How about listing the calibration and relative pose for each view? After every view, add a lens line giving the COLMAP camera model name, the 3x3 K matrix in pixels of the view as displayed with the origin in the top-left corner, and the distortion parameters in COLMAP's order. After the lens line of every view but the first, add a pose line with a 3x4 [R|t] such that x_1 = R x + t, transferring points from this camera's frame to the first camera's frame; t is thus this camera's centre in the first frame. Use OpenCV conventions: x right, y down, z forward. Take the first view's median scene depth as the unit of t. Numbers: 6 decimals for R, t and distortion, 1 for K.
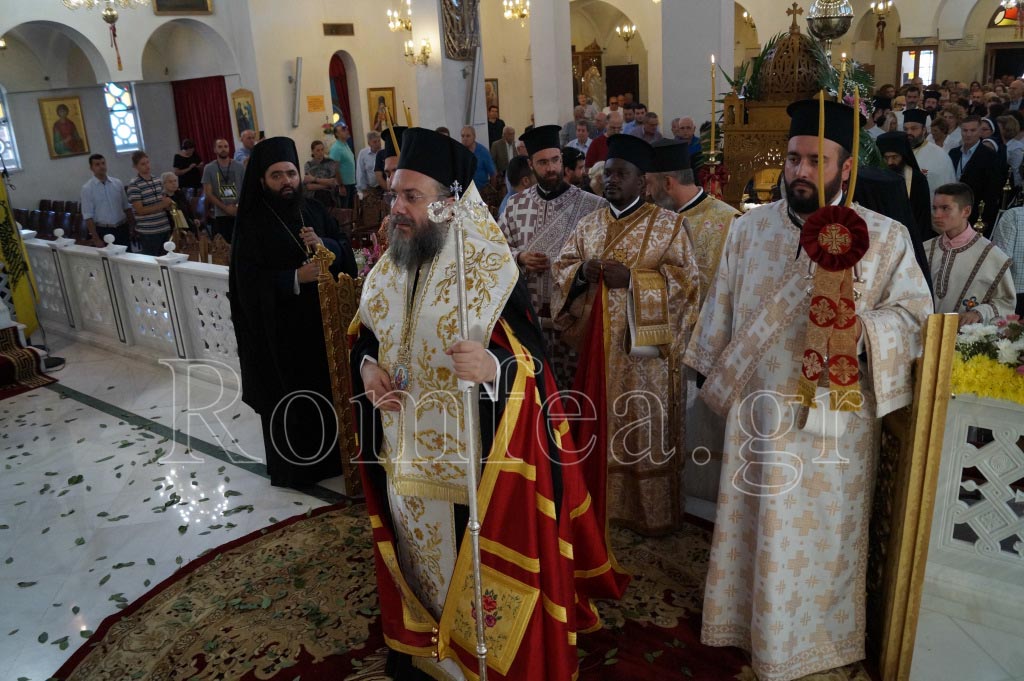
lens RADIAL K [[803.0, 0, 512.0], [0, 803.0, 340.5], [0, 0, 1]] dist [-0.084800, 0.010991]
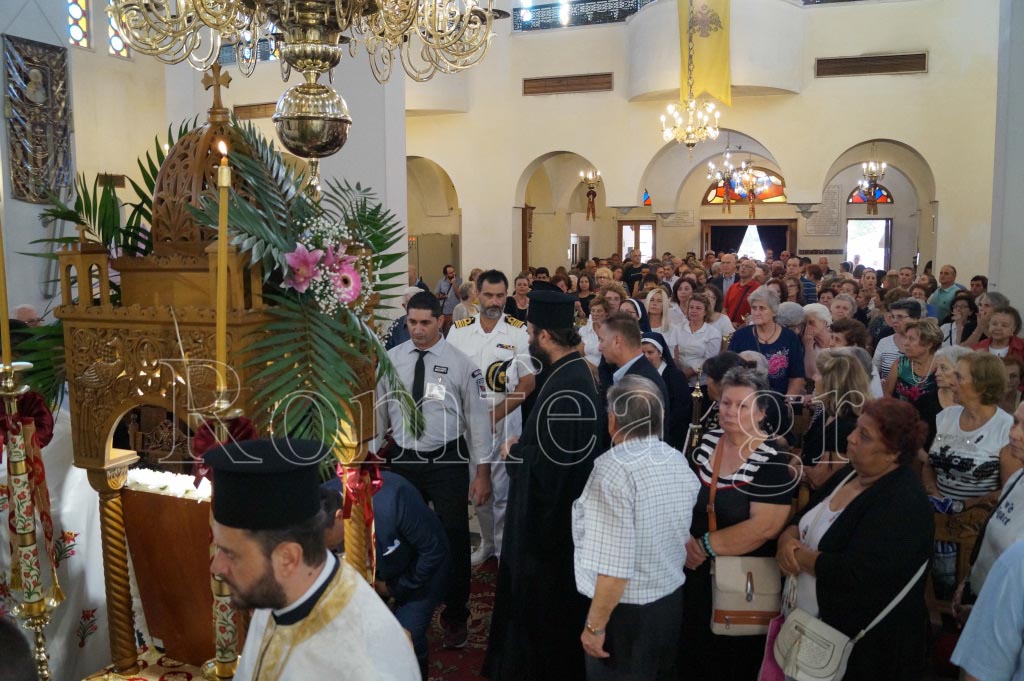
lens RADIAL K [[803.0, 0, 512.0], [0, 803.0, 340.5], [0, 0, 1]] dist [-0.084800, 0.010991]
pose [[0.960919, 0.019811, 0.276119, 0.108262], [0.036495, 0.979665, -0.197294, -0.041961], [-0.274412, 0.199660, 0.940656, 0.138468]]
